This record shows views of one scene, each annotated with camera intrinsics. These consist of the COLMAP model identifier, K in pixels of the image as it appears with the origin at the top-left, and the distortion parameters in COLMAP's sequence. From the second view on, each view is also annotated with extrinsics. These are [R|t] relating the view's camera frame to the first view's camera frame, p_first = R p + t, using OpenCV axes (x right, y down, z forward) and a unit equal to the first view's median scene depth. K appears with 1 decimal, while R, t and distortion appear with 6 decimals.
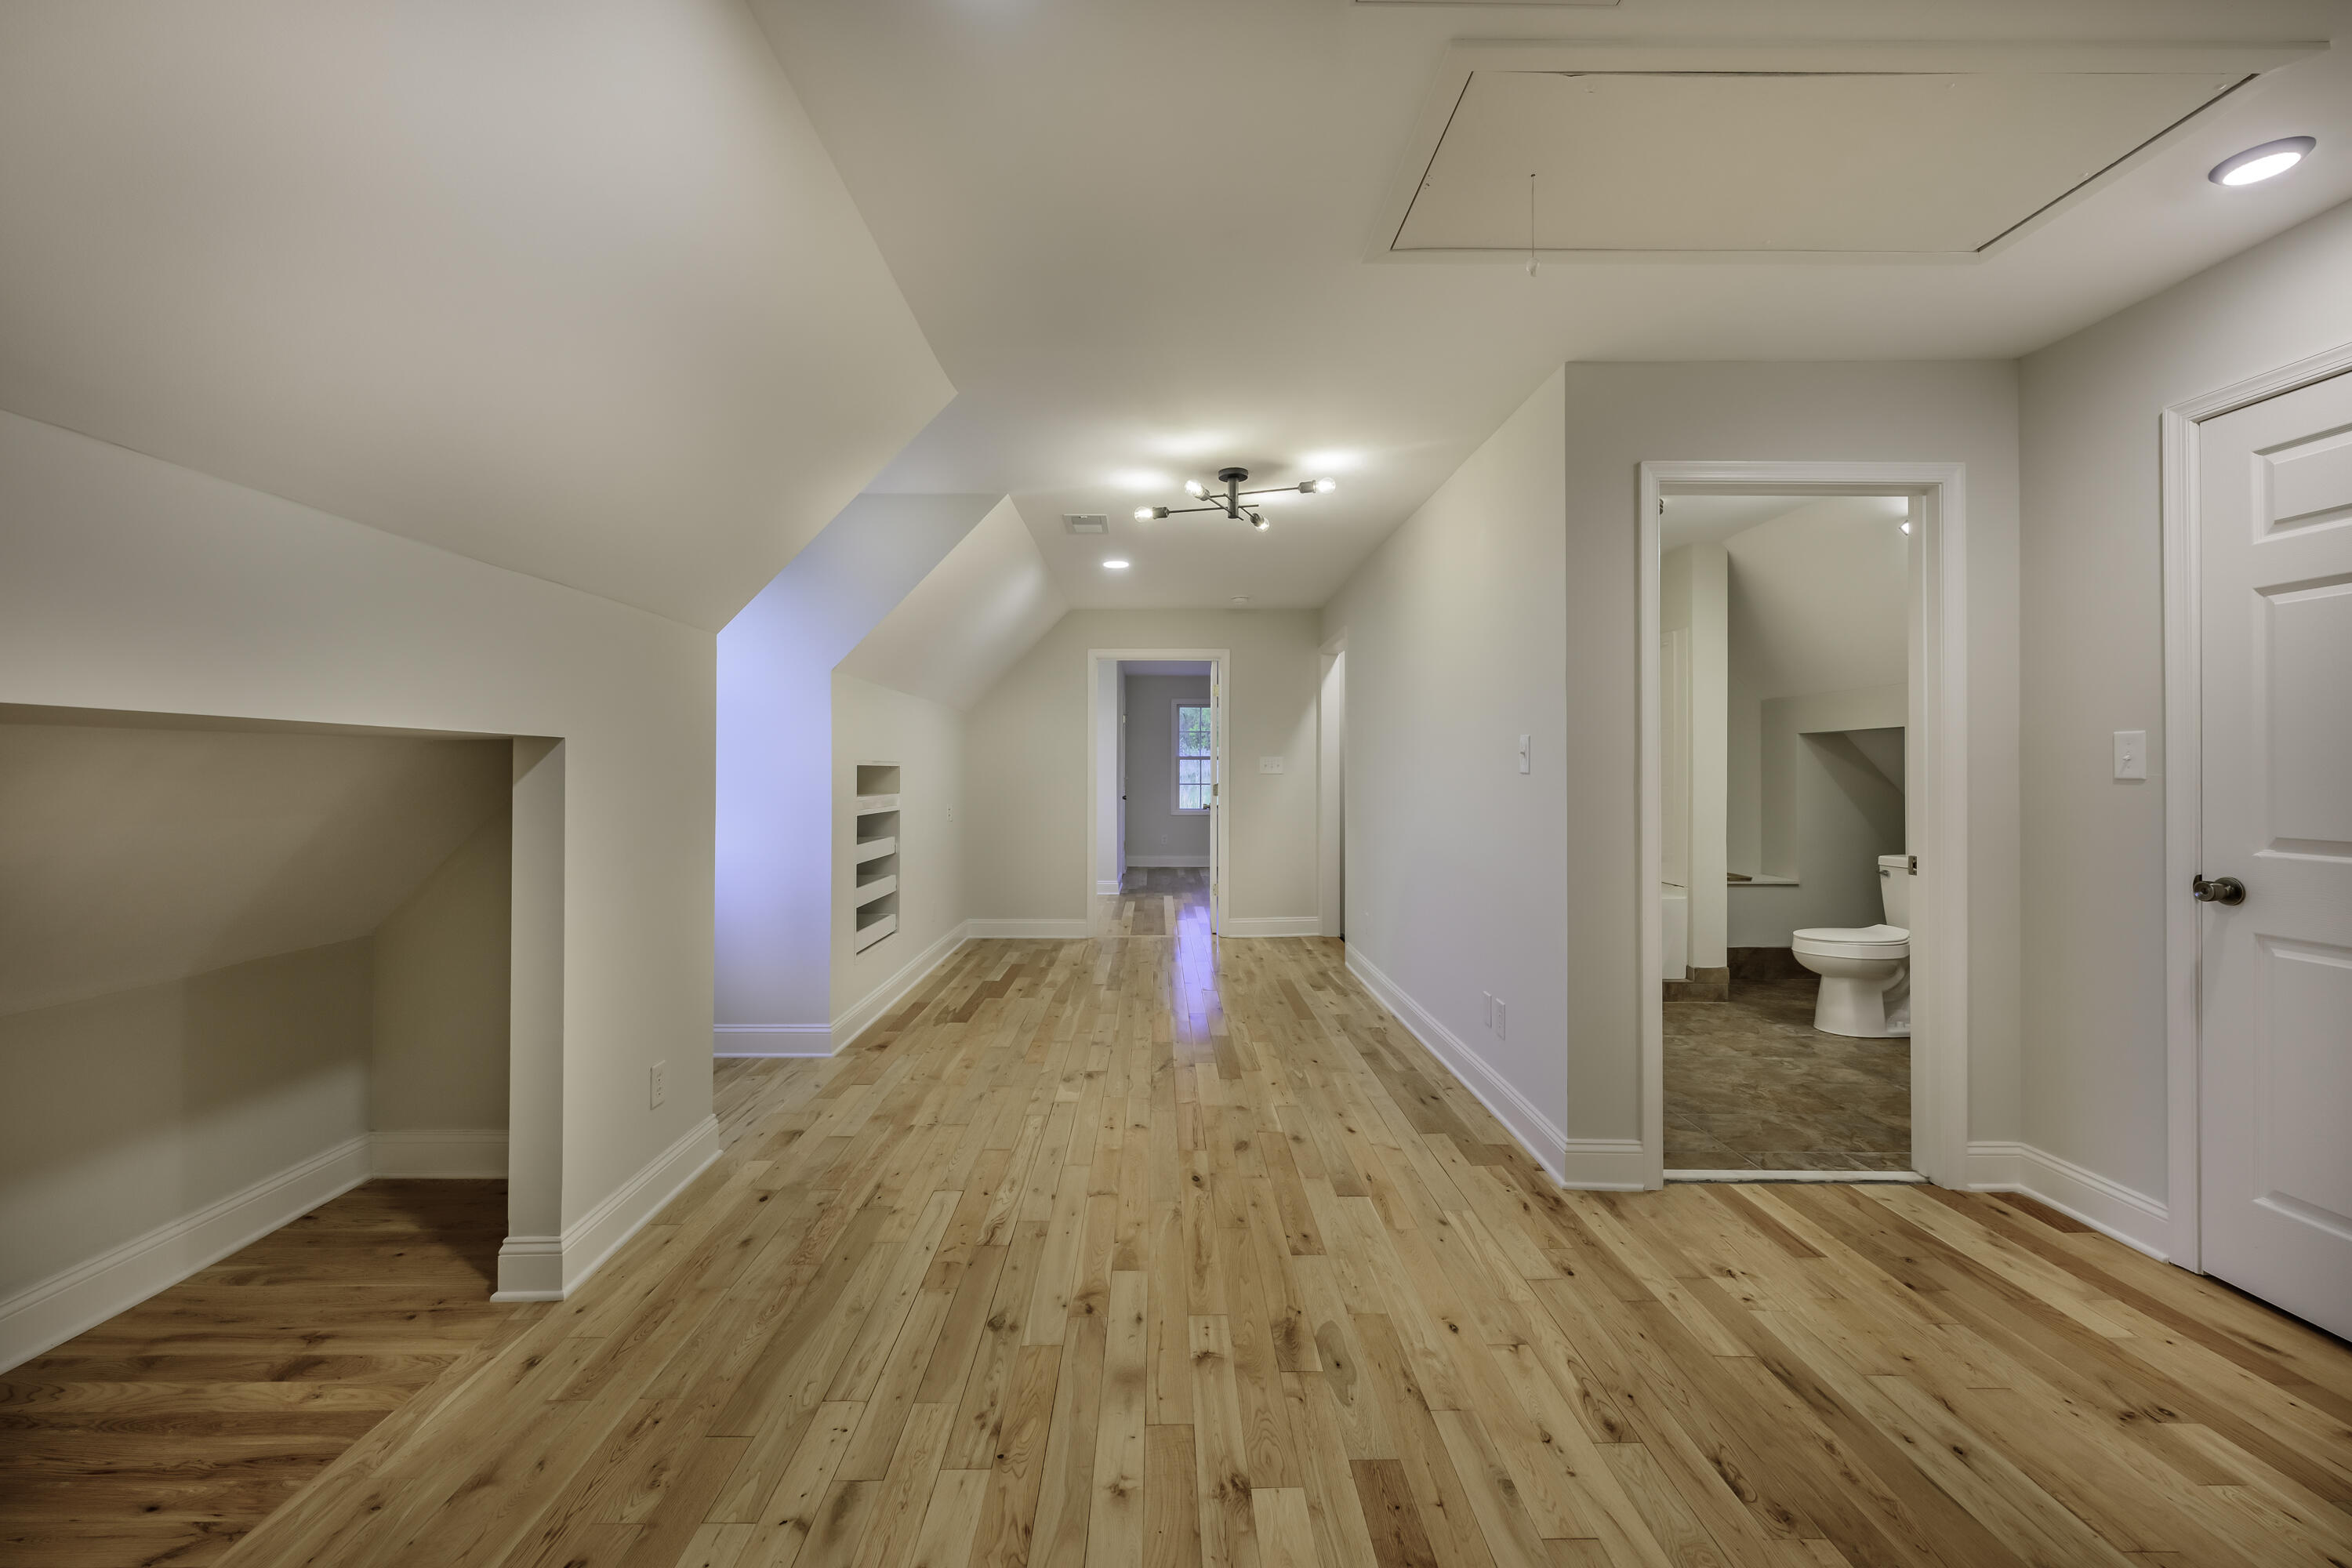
lens RADIAL K [[947.7, 0, 1149.9], [0, 947.7, 766.7], [0, 0, 1]] dist [-0.000956, -0.000018]
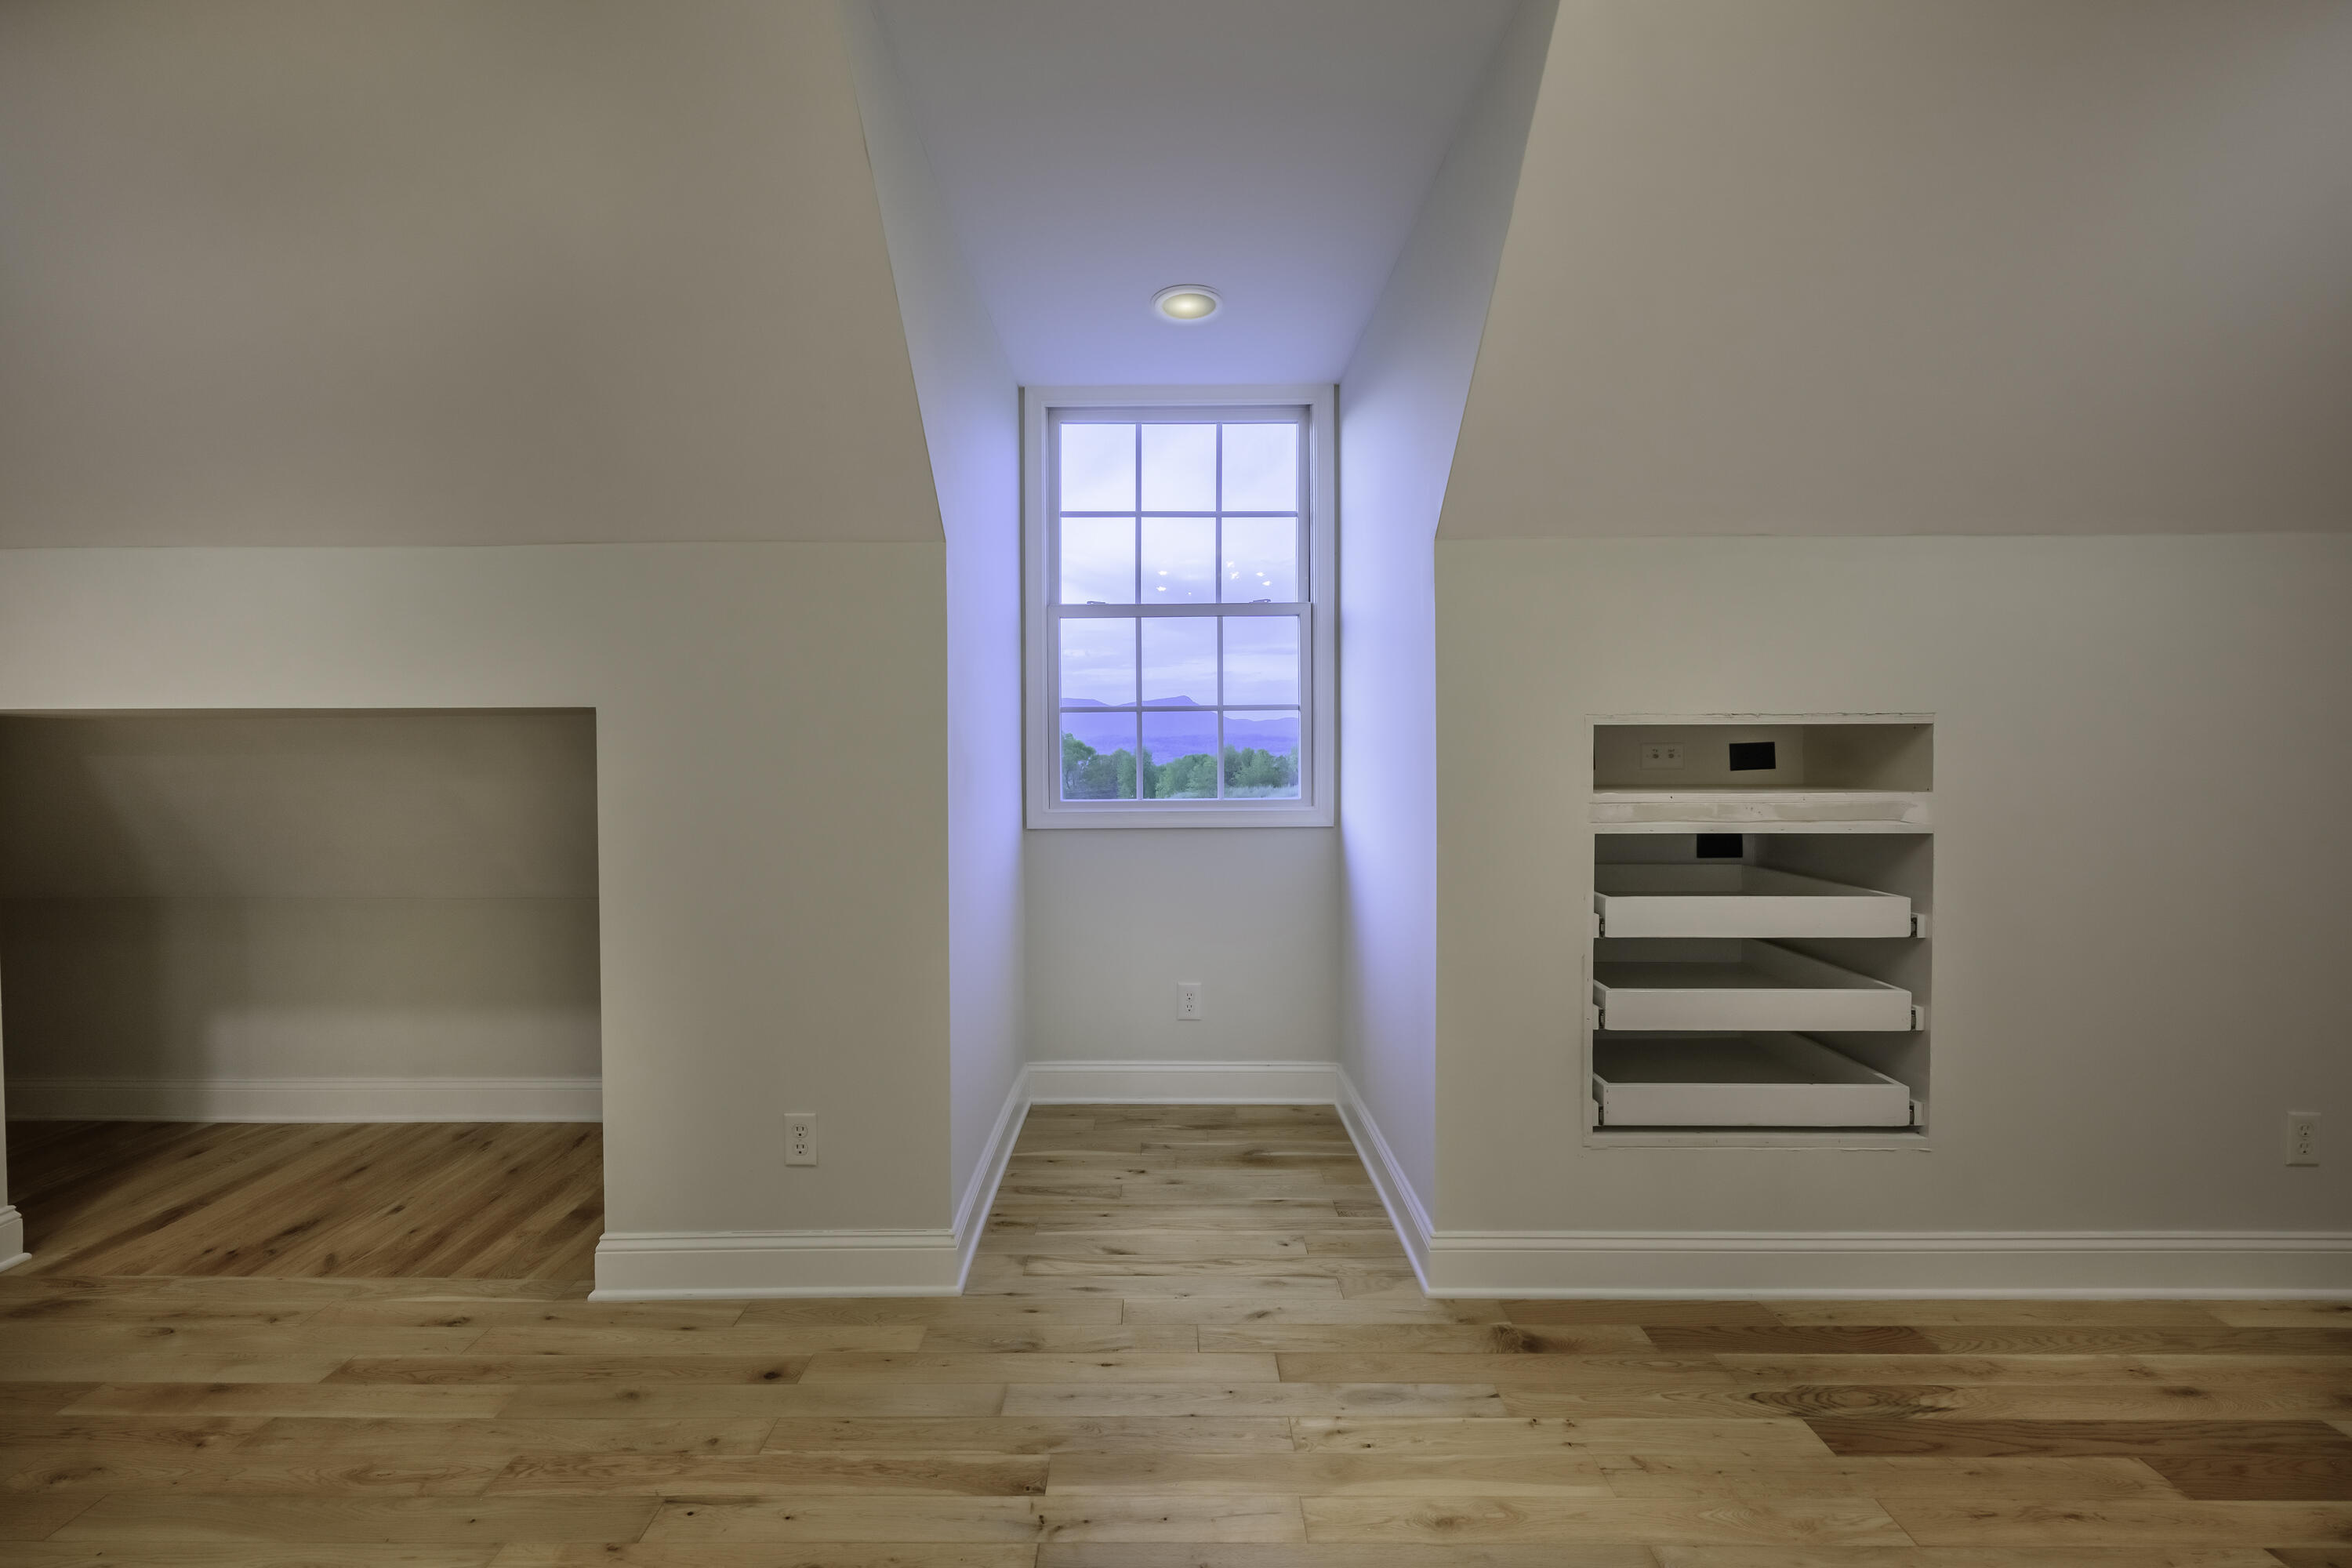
lens RADIAL K [[947.7, 0, 1149.9], [0, 947.7, 766.7], [0, 0, 1]] dist [-0.000956, -0.000018]
pose [[-0.001875, 0.024463, -0.999699, 0.133856], [0.008639, 0.999664, 0.024446, 0.004756], [0.999961, -0.008590, -0.002085, 0.669397]]
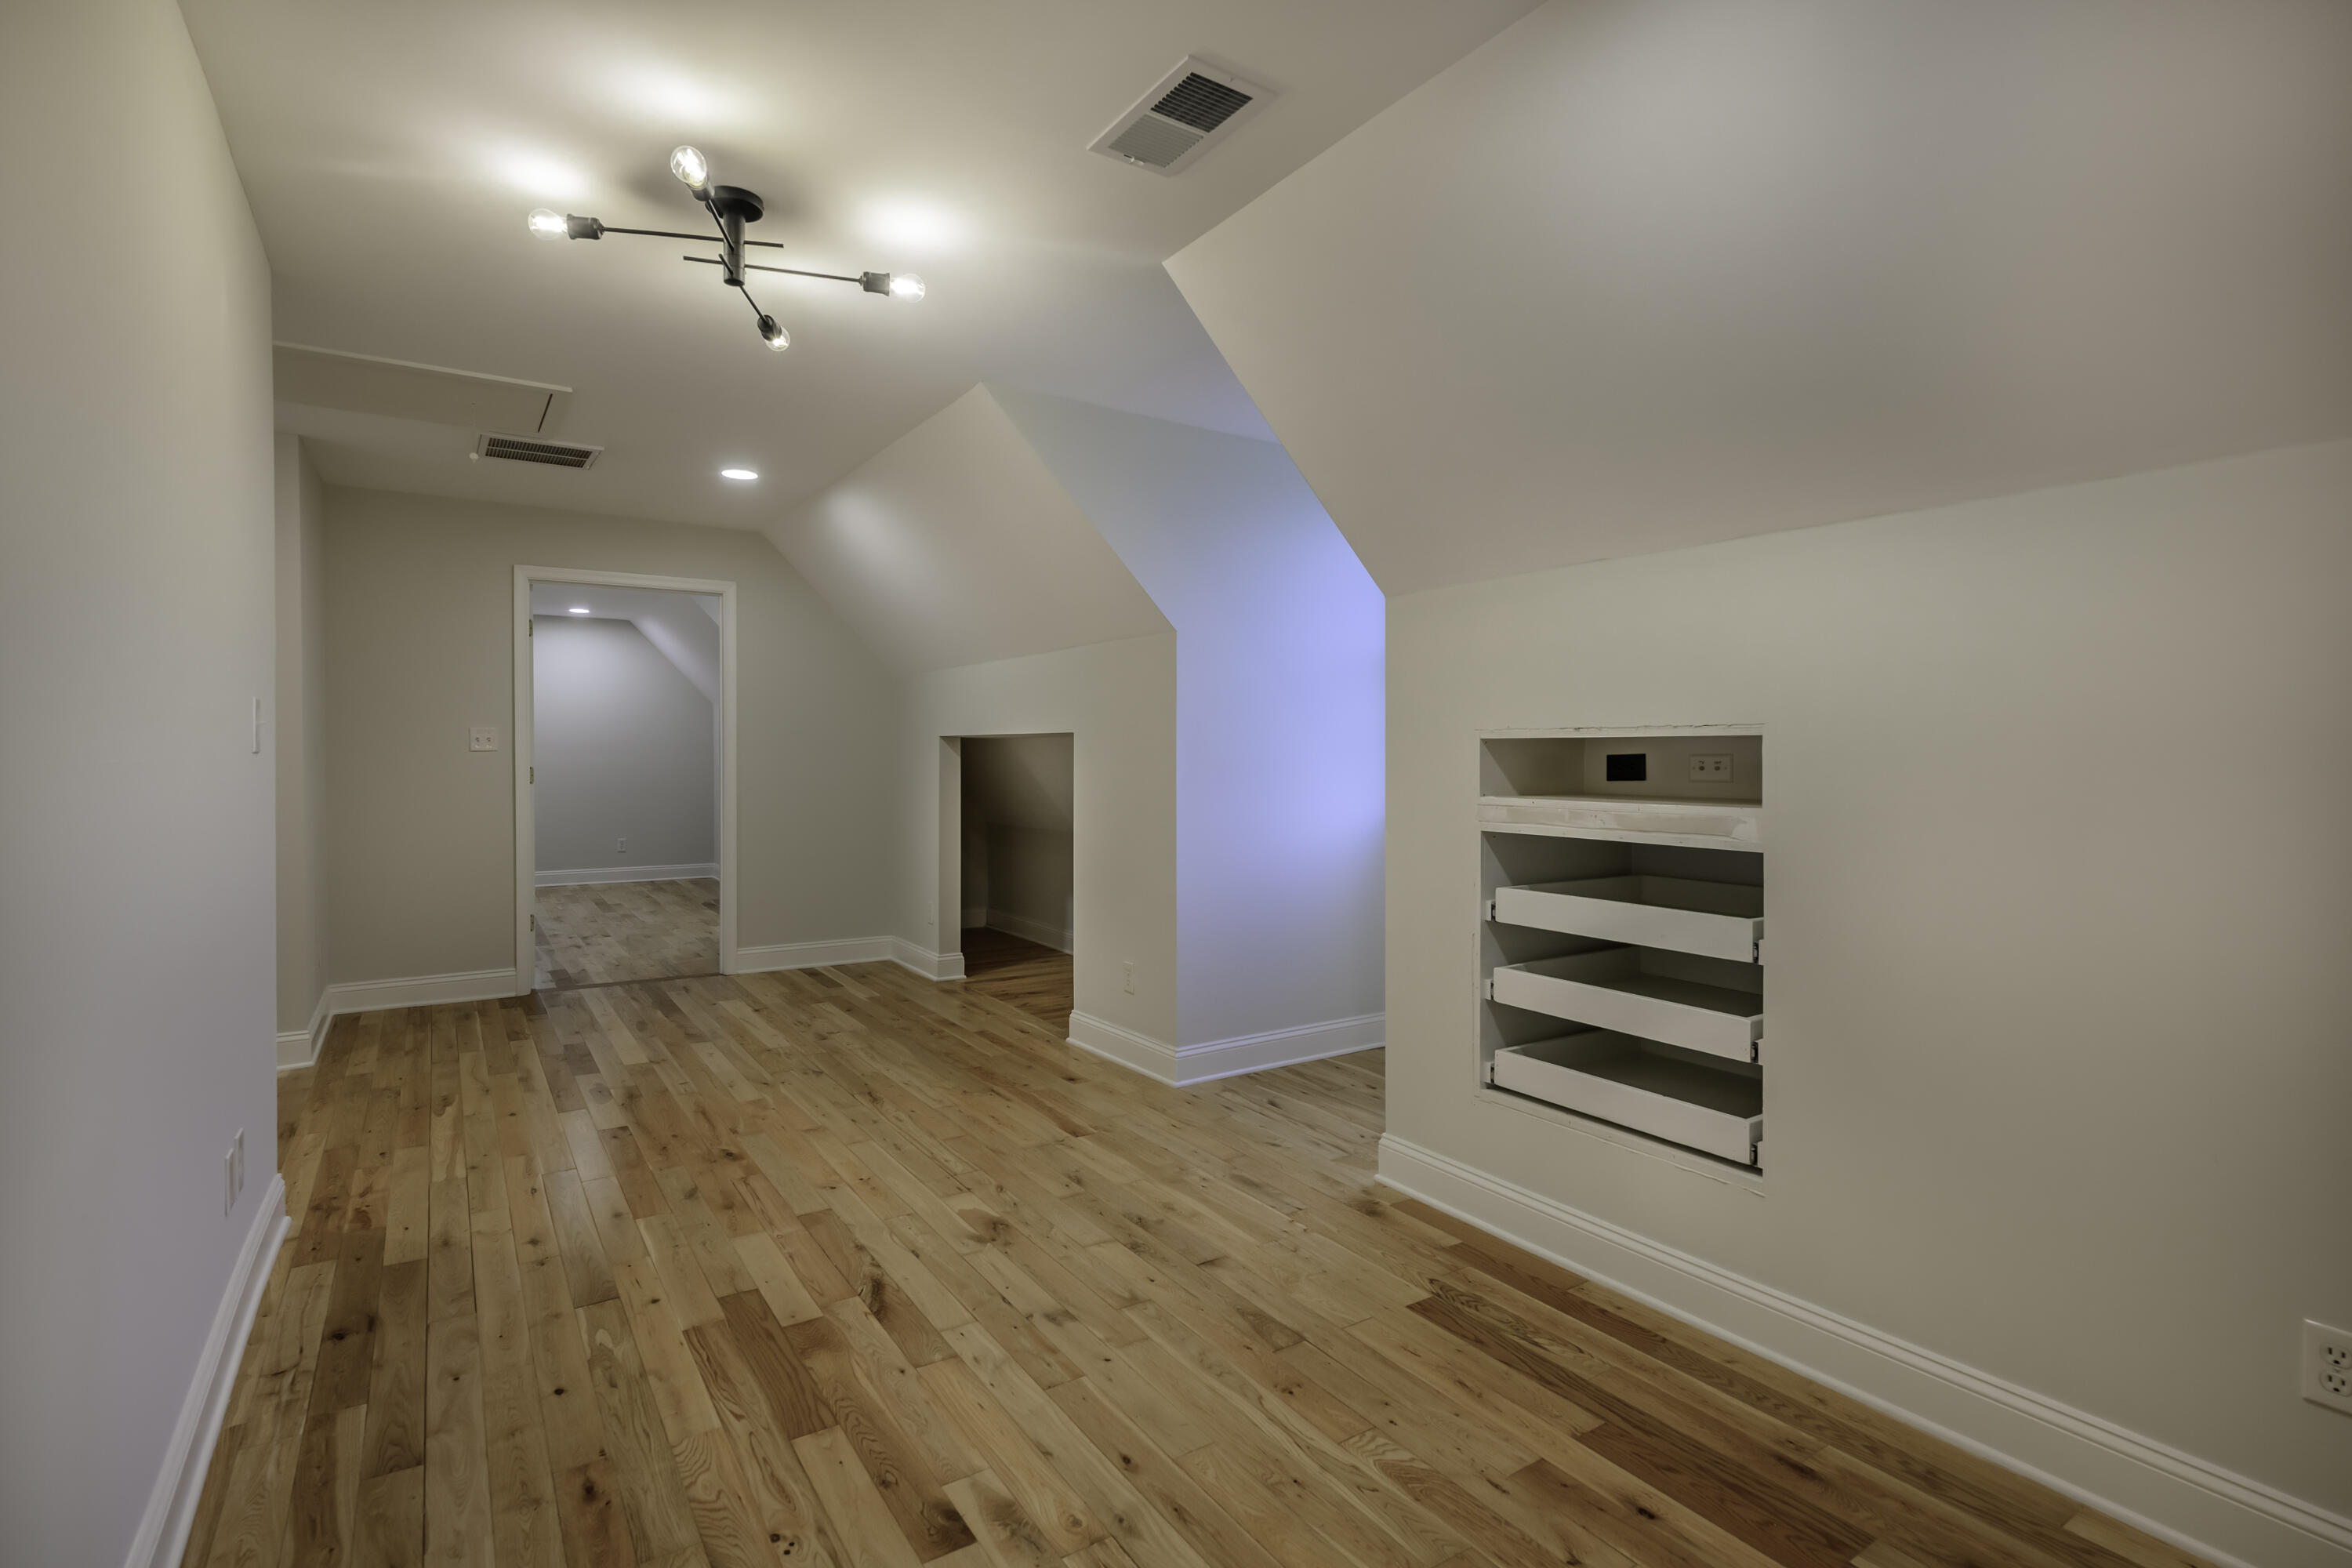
lens RADIAL K [[1151.1, 0, 1165.3], [0, 1151.1, 762.0], [0, 0, 1]] dist [-0.001155, -0.000650]
pose [[-0.839217, 0.002455, -0.543792, 0.178621], [0.000149, 0.999991, 0.004284, 0.007773], [0.543797, 0.003514, -0.839209, 1.254457]]
